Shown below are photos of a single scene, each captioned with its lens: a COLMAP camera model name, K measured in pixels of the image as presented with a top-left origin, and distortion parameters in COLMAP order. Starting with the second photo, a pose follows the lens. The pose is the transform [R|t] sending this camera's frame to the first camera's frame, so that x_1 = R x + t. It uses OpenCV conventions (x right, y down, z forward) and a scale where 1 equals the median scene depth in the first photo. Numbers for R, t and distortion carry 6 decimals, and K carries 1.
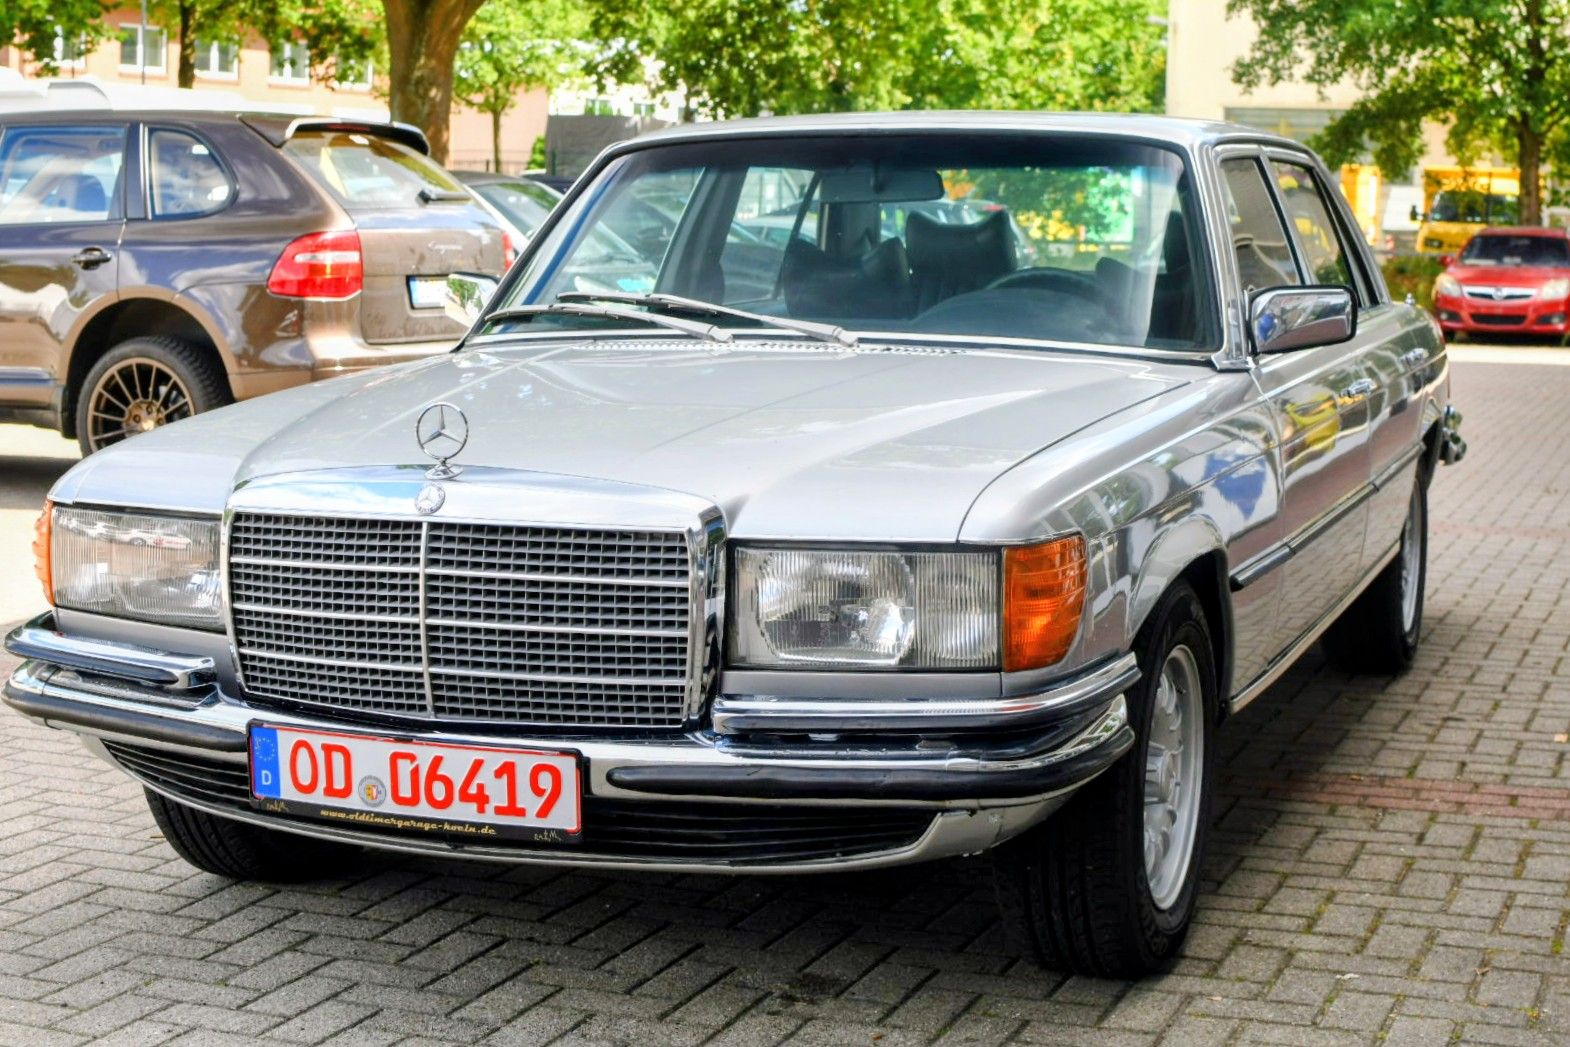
lens RADIAL K [[2444.5, 0, 785.4], [0, 2444.5, 516.5], [0, 0, 1]] dist [-0.183959, 0.105116]
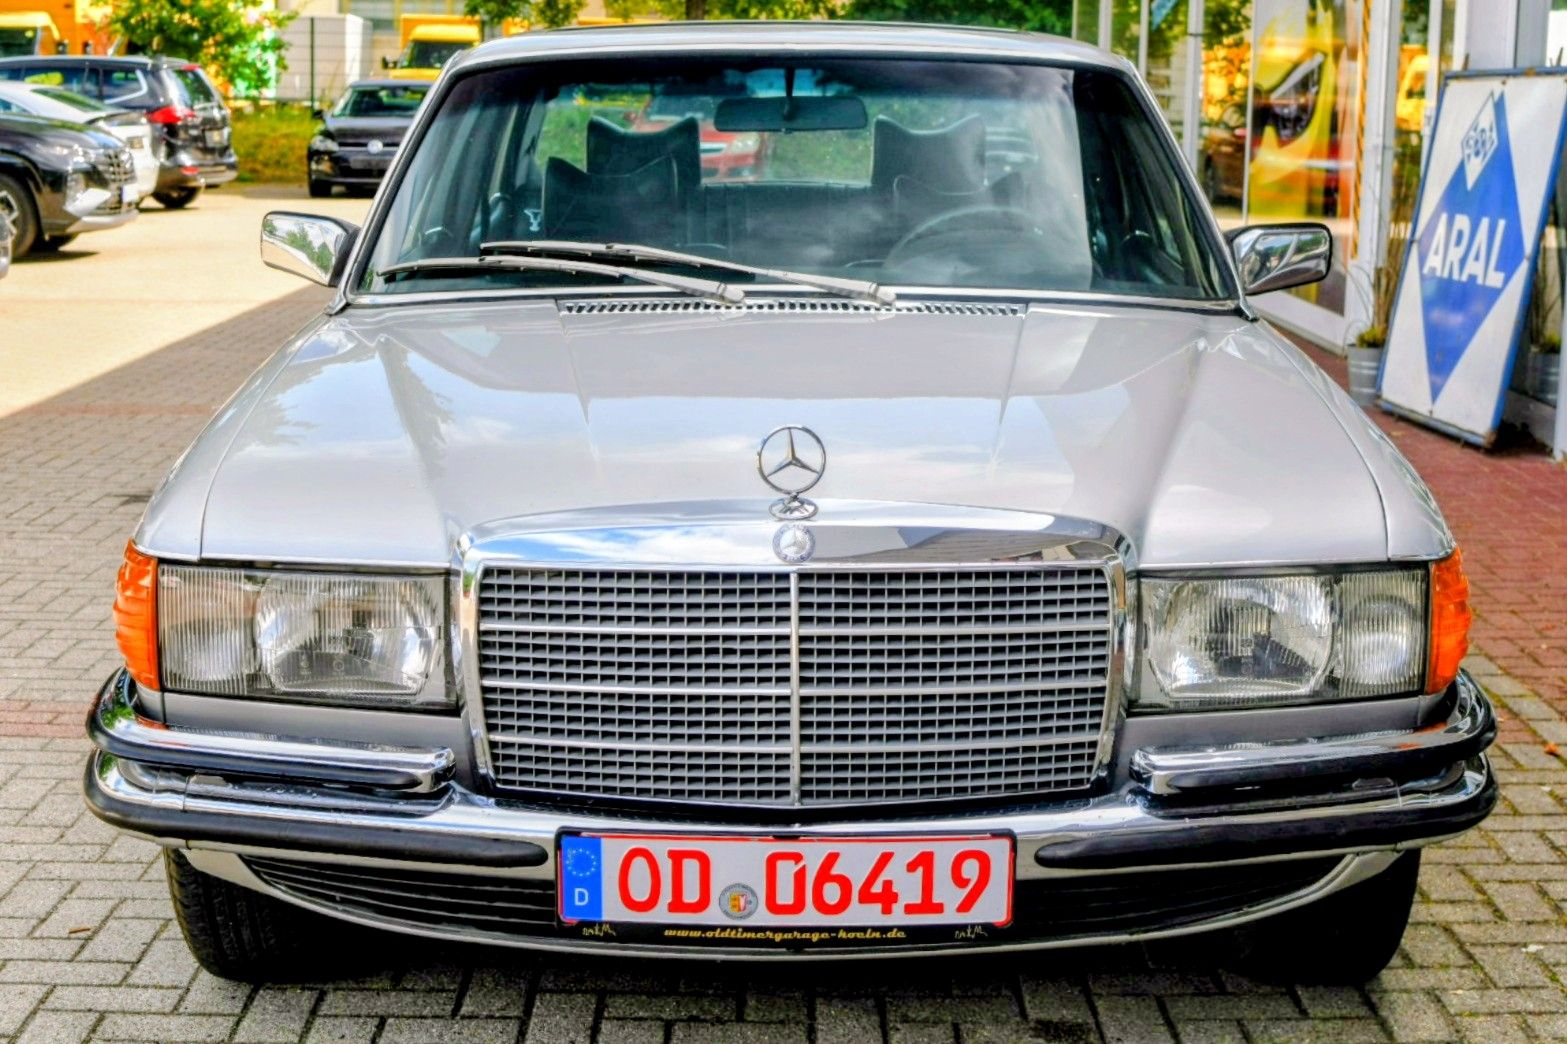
lens RADIAL K [[2439.8, 0, 783.9], [0, 2439.8, 515.0], [0, 0, 1]] dist [-0.183959, 0.105116]
pose [[0.929563, -0.060163, 0.363721, -0.447960], [0.037144, 0.996858, 0.069960, -0.074609], [-0.366787, -0.051522, 0.928877, 0.235450]]
